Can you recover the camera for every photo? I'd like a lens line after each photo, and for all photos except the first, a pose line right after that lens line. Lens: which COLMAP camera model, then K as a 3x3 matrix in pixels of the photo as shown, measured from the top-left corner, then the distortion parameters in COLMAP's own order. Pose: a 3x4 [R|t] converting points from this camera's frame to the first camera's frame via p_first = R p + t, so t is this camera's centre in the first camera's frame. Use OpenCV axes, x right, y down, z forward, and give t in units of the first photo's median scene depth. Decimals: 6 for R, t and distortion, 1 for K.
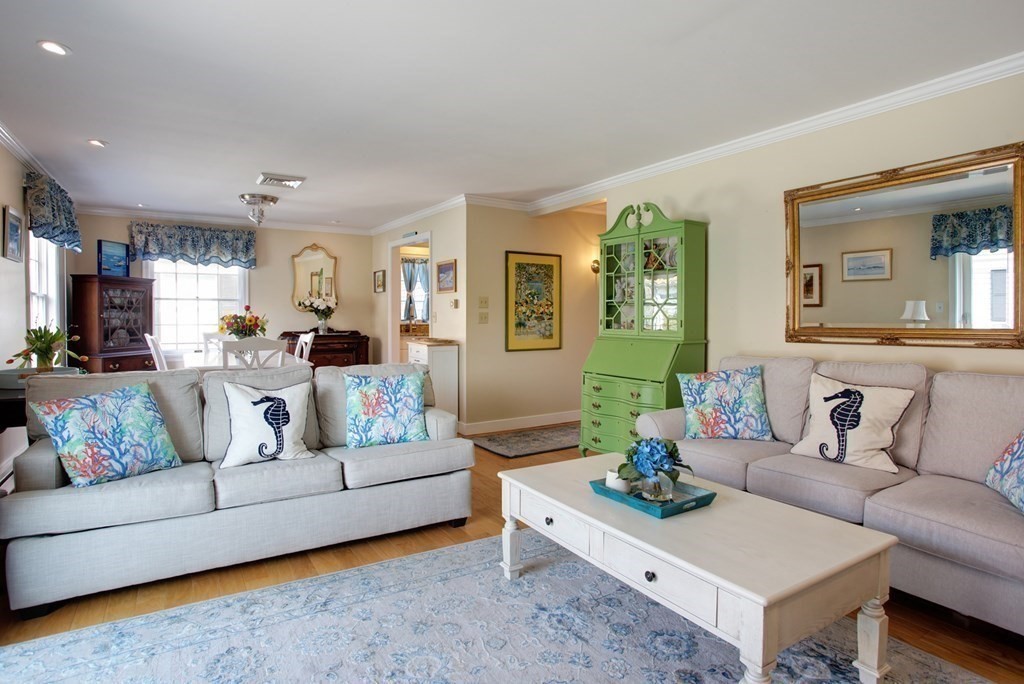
lens RADIAL K [[535.3, 0, 503.4], [0, 535.3, 325.9], [0, 0, 1]] dist [-0.055876, 0.029037]
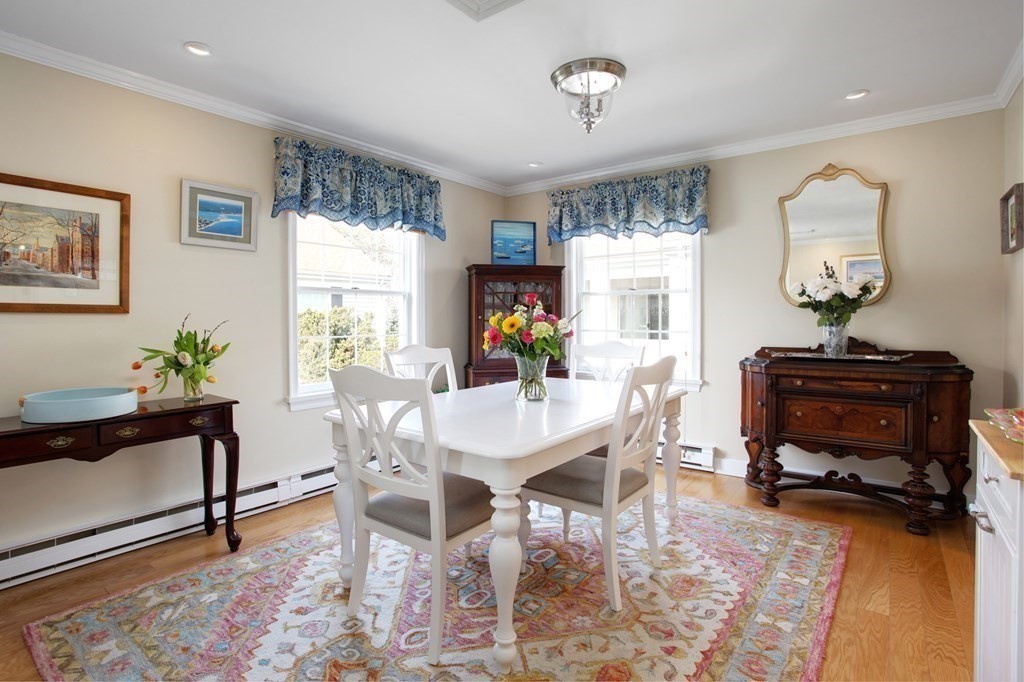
lens RADIAL K [[535.3, 0, 482.3], [0, 535.3, 315.6], [0, 0, 1]] dist [-0.055876, 0.029037]
pose [[0.329607, -0.009035, -0.944075, -0.034713], [-0.015565, 0.999766, -0.015002, -0.016517], [0.943990, 0.019640, 0.329389, 1.234499]]
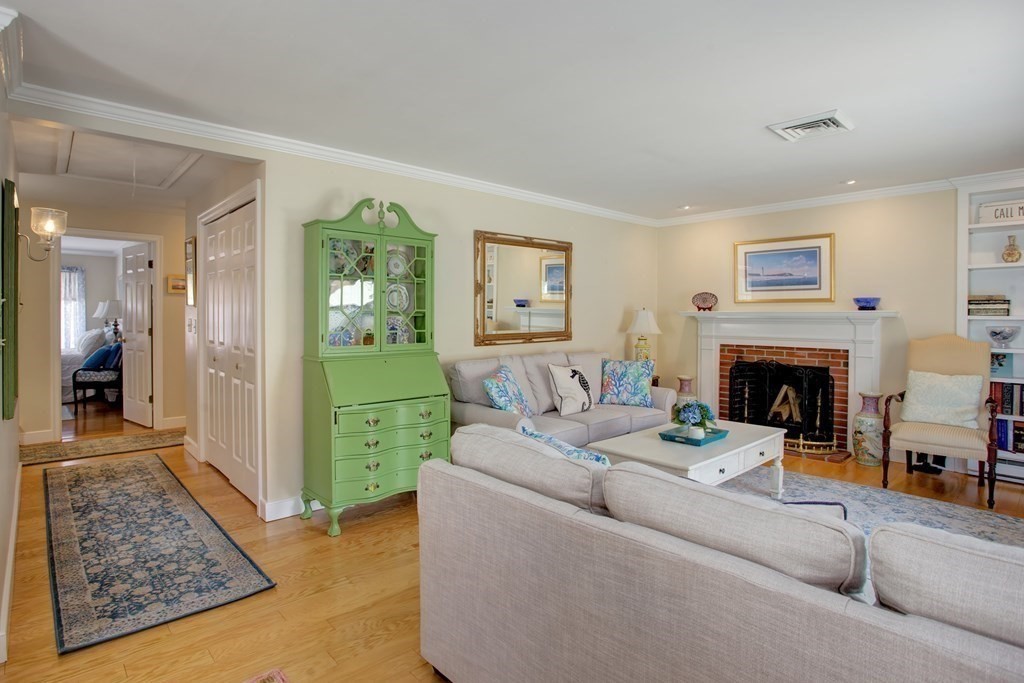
lens RADIAL K [[535.3, 0, 521.5], [0, 535.3, 318.2], [0, 0, 1]] dist [-0.055876, 0.029037]
pose [[-0.201797, -0.005847, 0.979410, -0.776043], [0.014224, 0.999859, 0.008900, -0.048140], [-0.979324, 0.015727, -0.201685, 1.149829]]
